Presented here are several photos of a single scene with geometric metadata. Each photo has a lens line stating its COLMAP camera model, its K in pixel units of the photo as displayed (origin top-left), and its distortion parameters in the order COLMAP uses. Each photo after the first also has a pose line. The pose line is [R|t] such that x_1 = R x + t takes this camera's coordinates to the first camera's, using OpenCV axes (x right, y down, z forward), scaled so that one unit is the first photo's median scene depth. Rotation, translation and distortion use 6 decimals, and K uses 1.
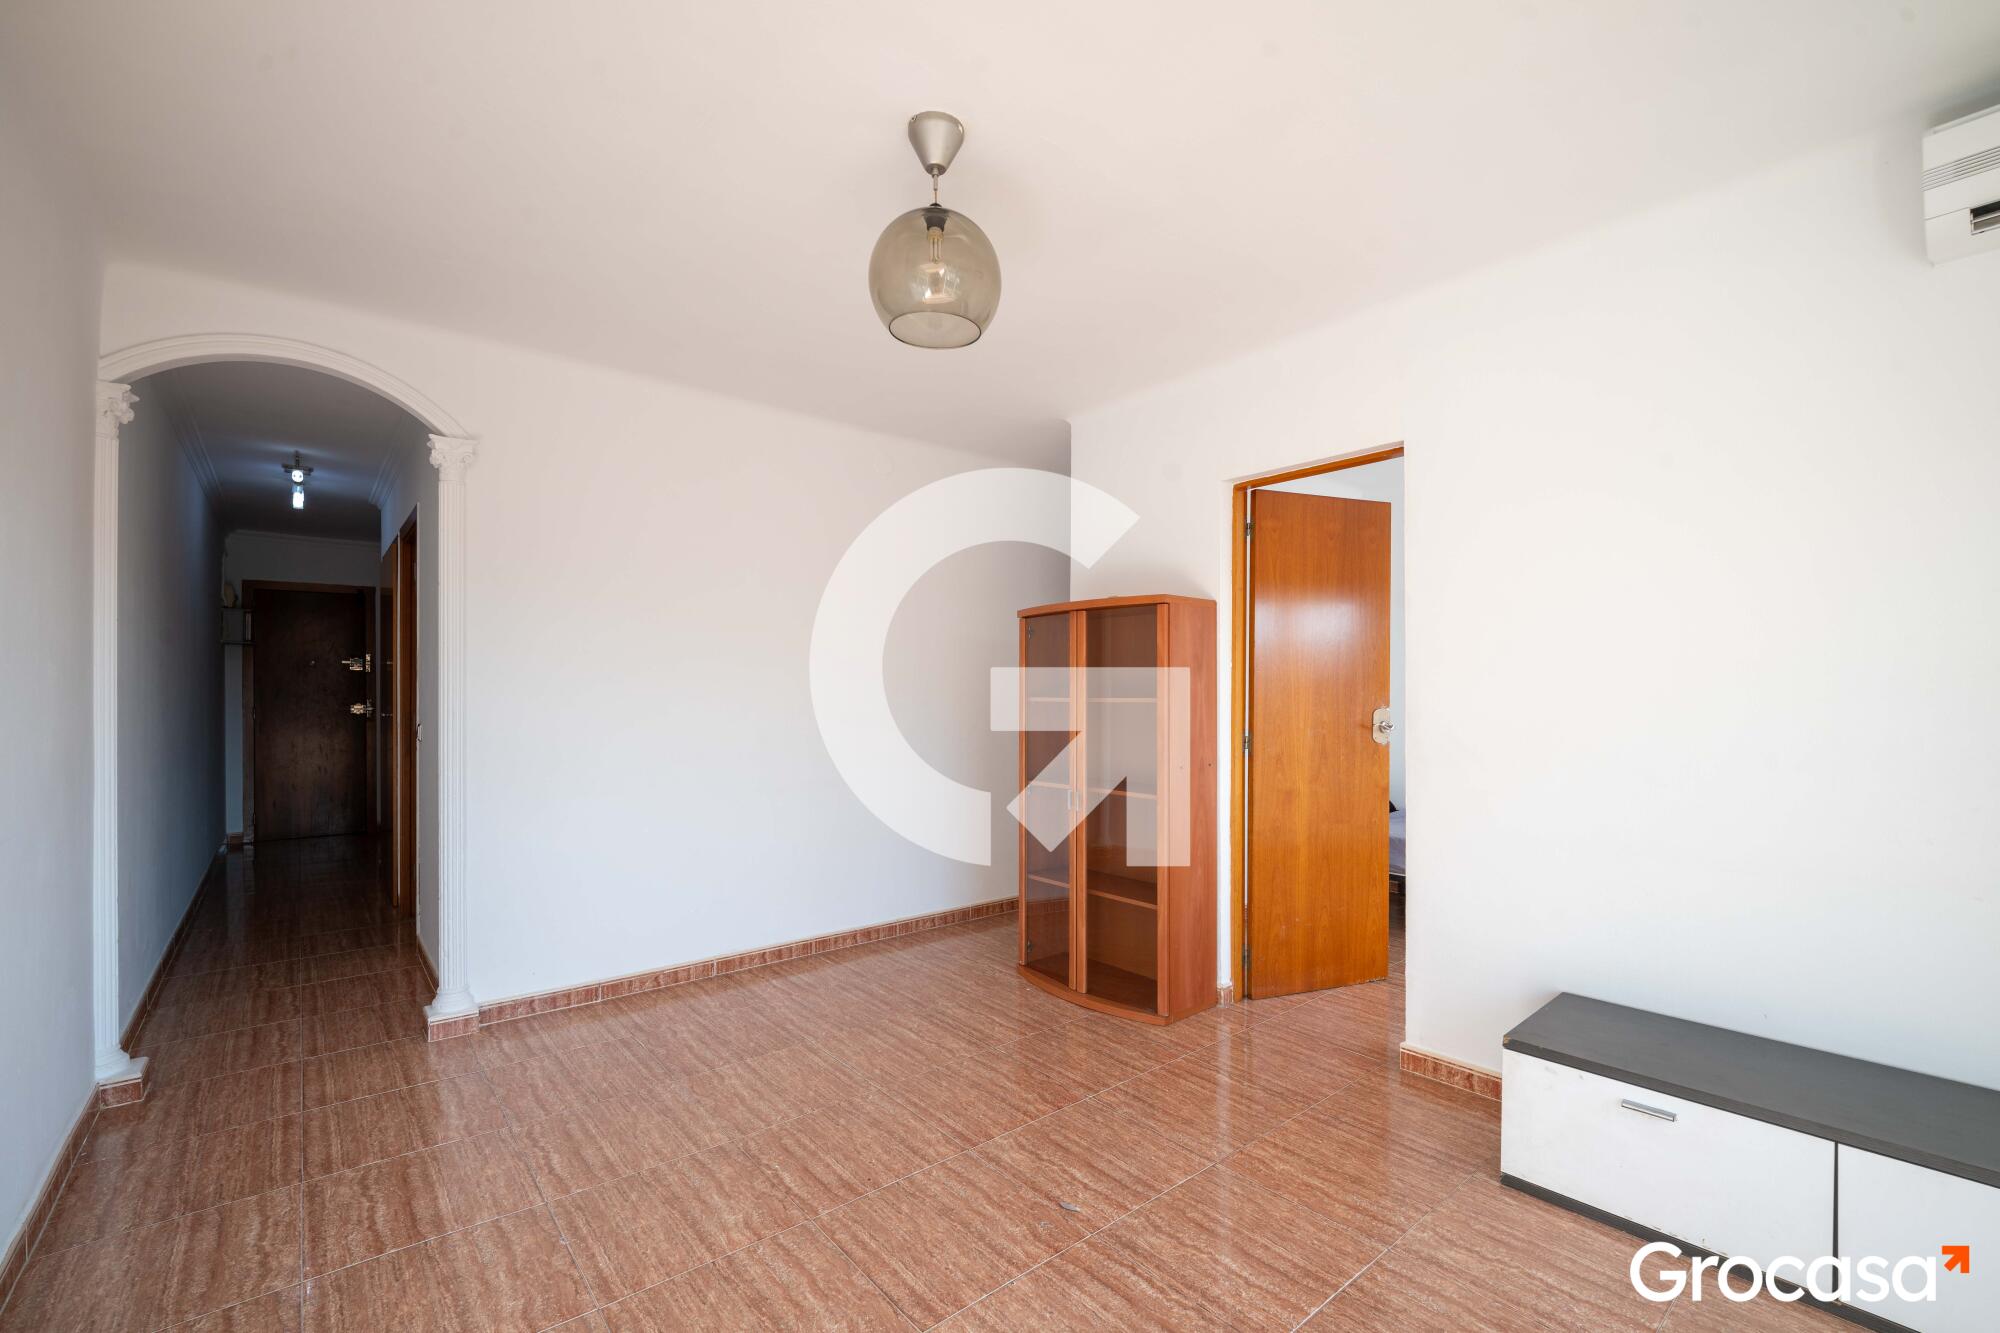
lens RADIAL K [[831.3, 0, 1008.7], [0, 831.3, 694.3], [0, 0, 1]] dist [0.001310, -0.012173]
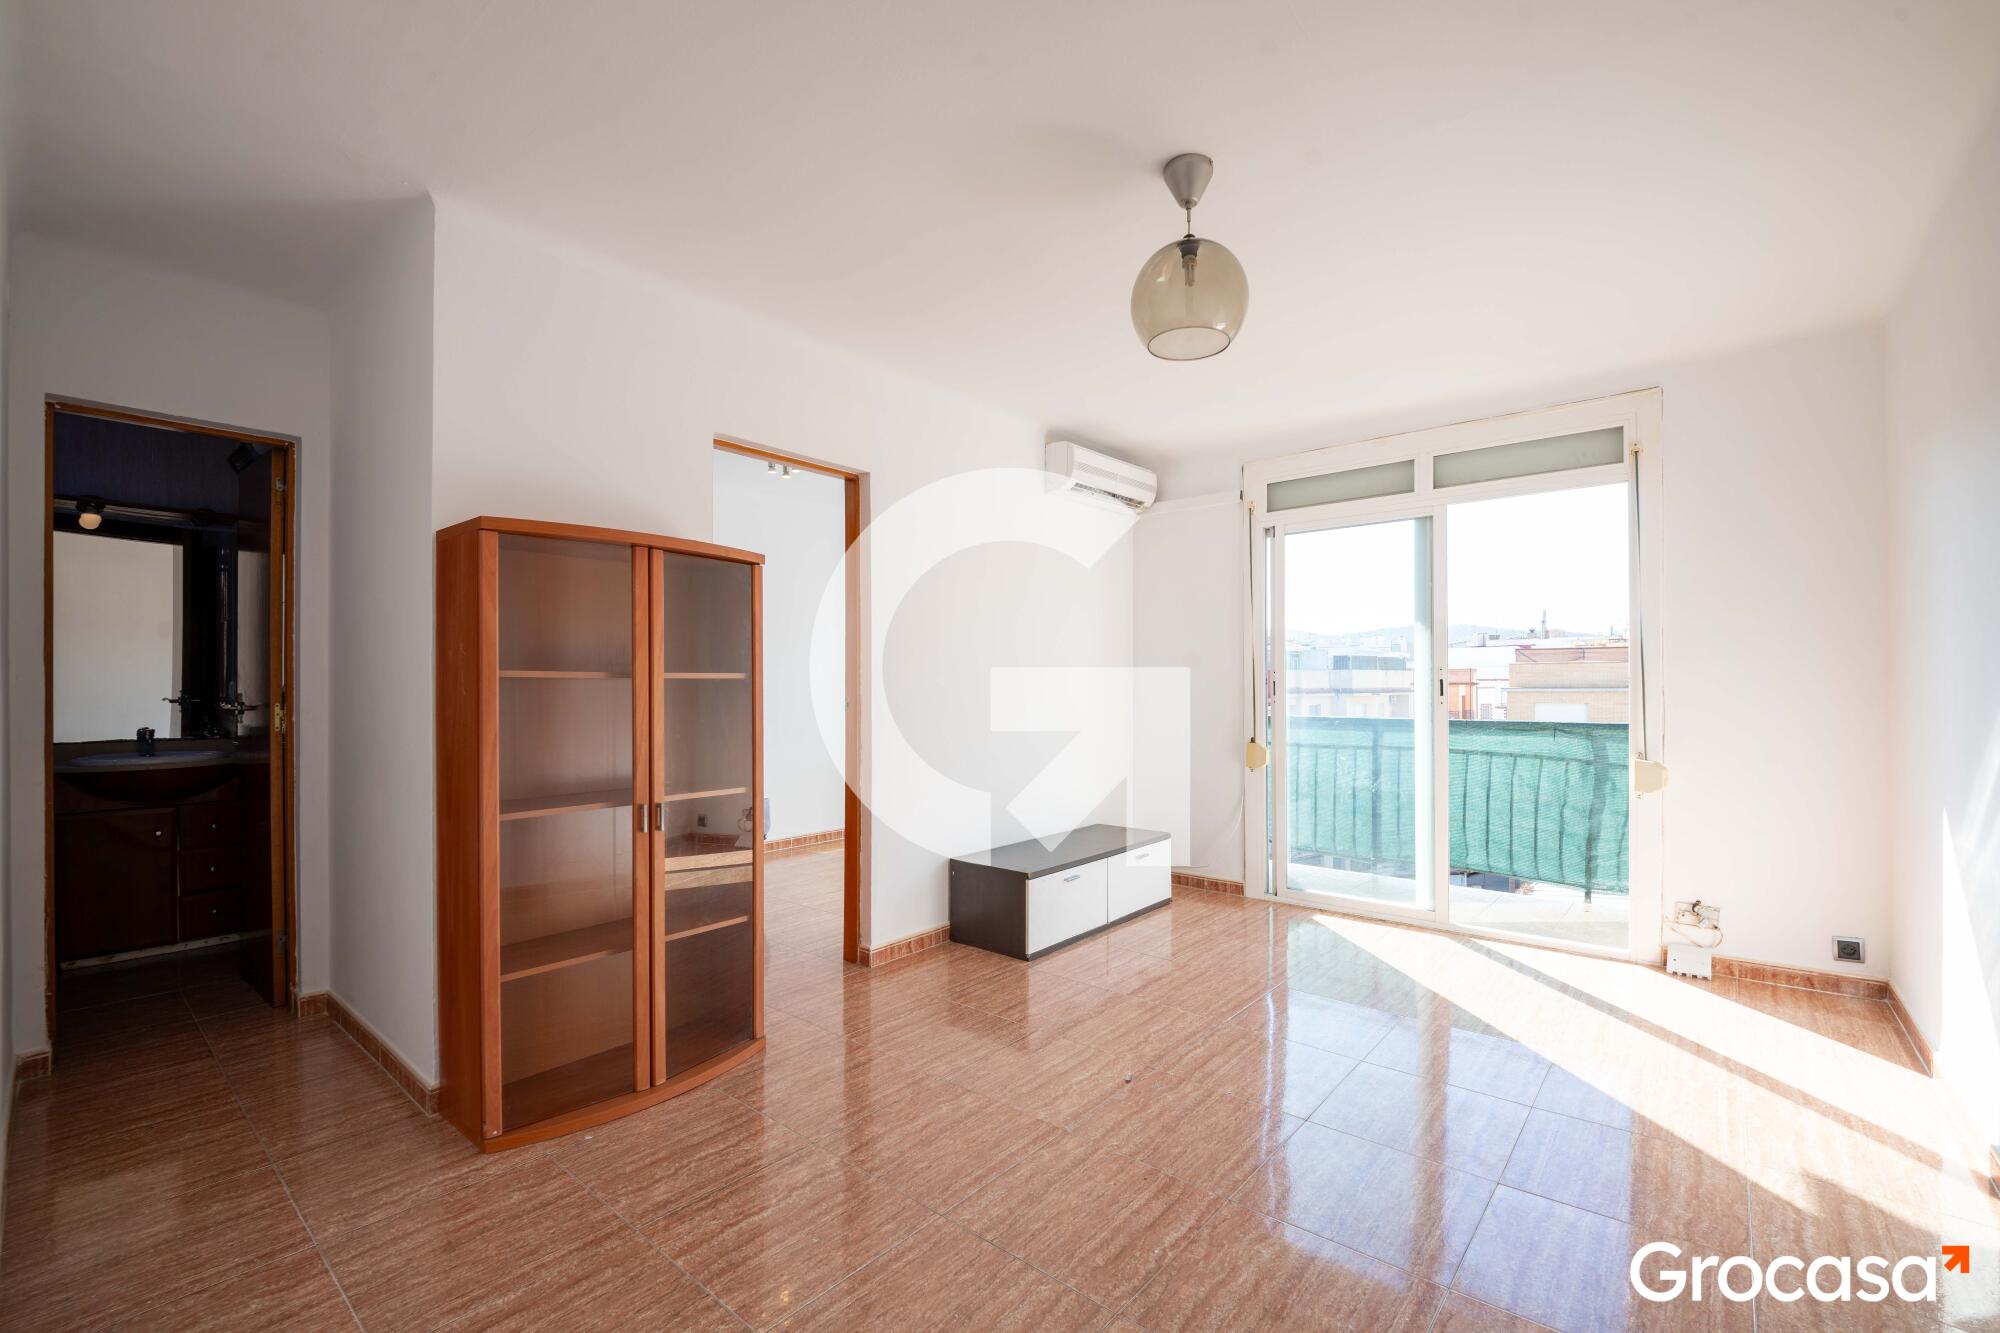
lens RADIAL K [[831.3, 0, 1008.7], [0, 831.3, 694.3], [0, 0, 1]] dist [0.001310, -0.012173]
pose [[-0.158136, -0.013074, 0.987331, -1.069275], [0.004839, 0.999890, 0.014016, 0.018176], [-0.987405, 0.006994, -0.158055, 1.298037]]
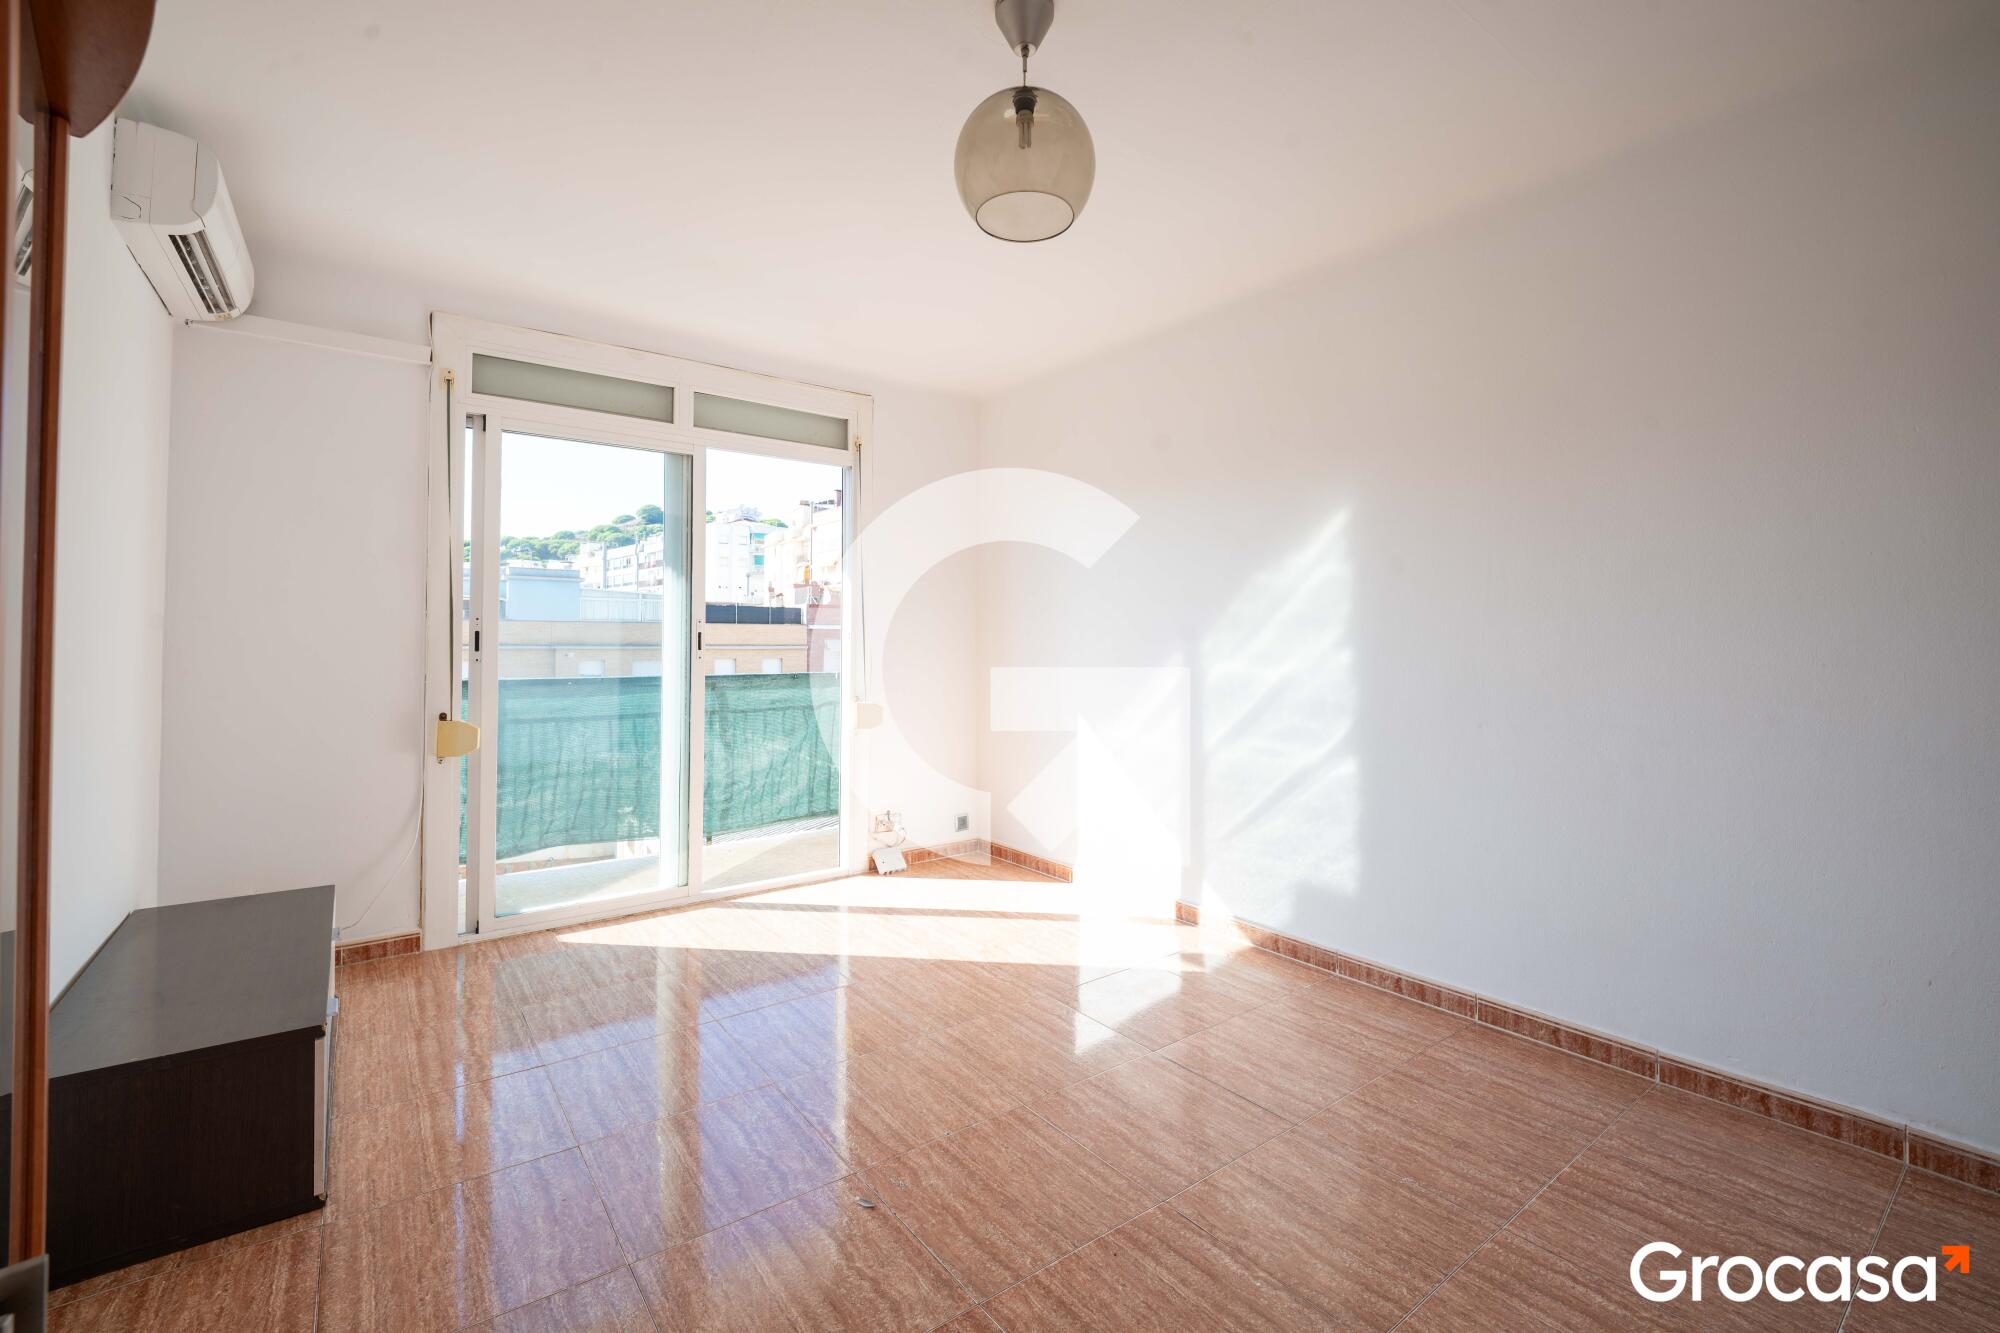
lens RADIAL K [[835.9, 0, 1009.9], [0, 835.9, 632.1], [0, 0, 1]] dist [-0.000806, -0.012518]
pose [[-0.998192, -0.005363, 0.059864, -0.119134], [-0.006112, 0.999905, -0.012320, 0.032913], [-0.059792, -0.012664, -0.998131, 1.756661]]
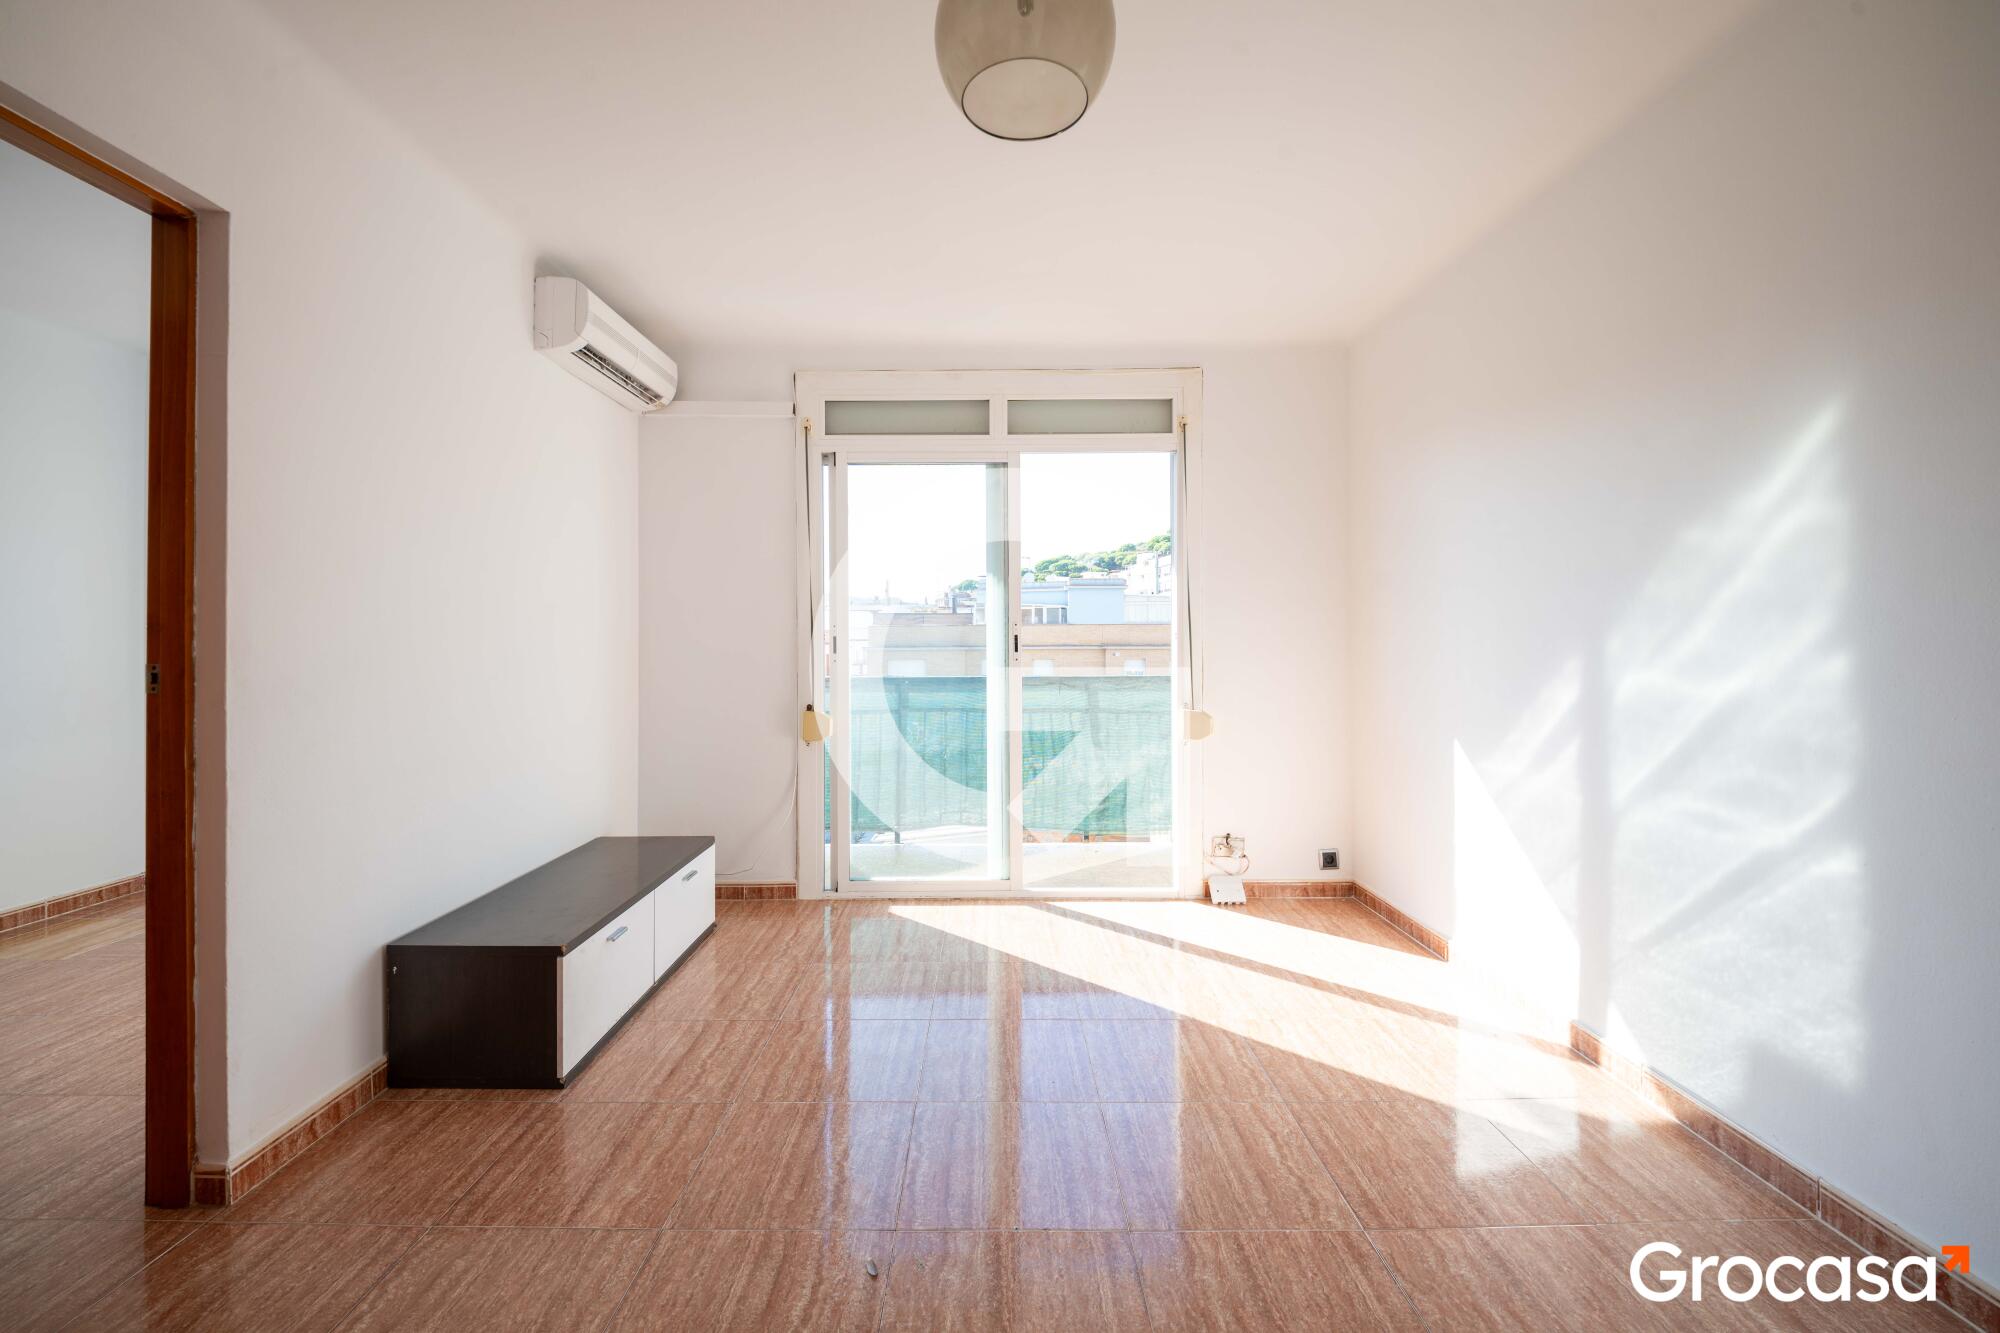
lens RADIAL K [[836.4, 0, 987.0], [0, 836.4, 640.5], [0, 0, 1]] dist [0.036162, -0.036953]
pose [[-0.756558, 0.001616, 0.653925, -0.497209], [0.001887, 0.999998, -0.000288, 0.028761], [-0.653924, 0.001016, -0.756560, 1.444275]]
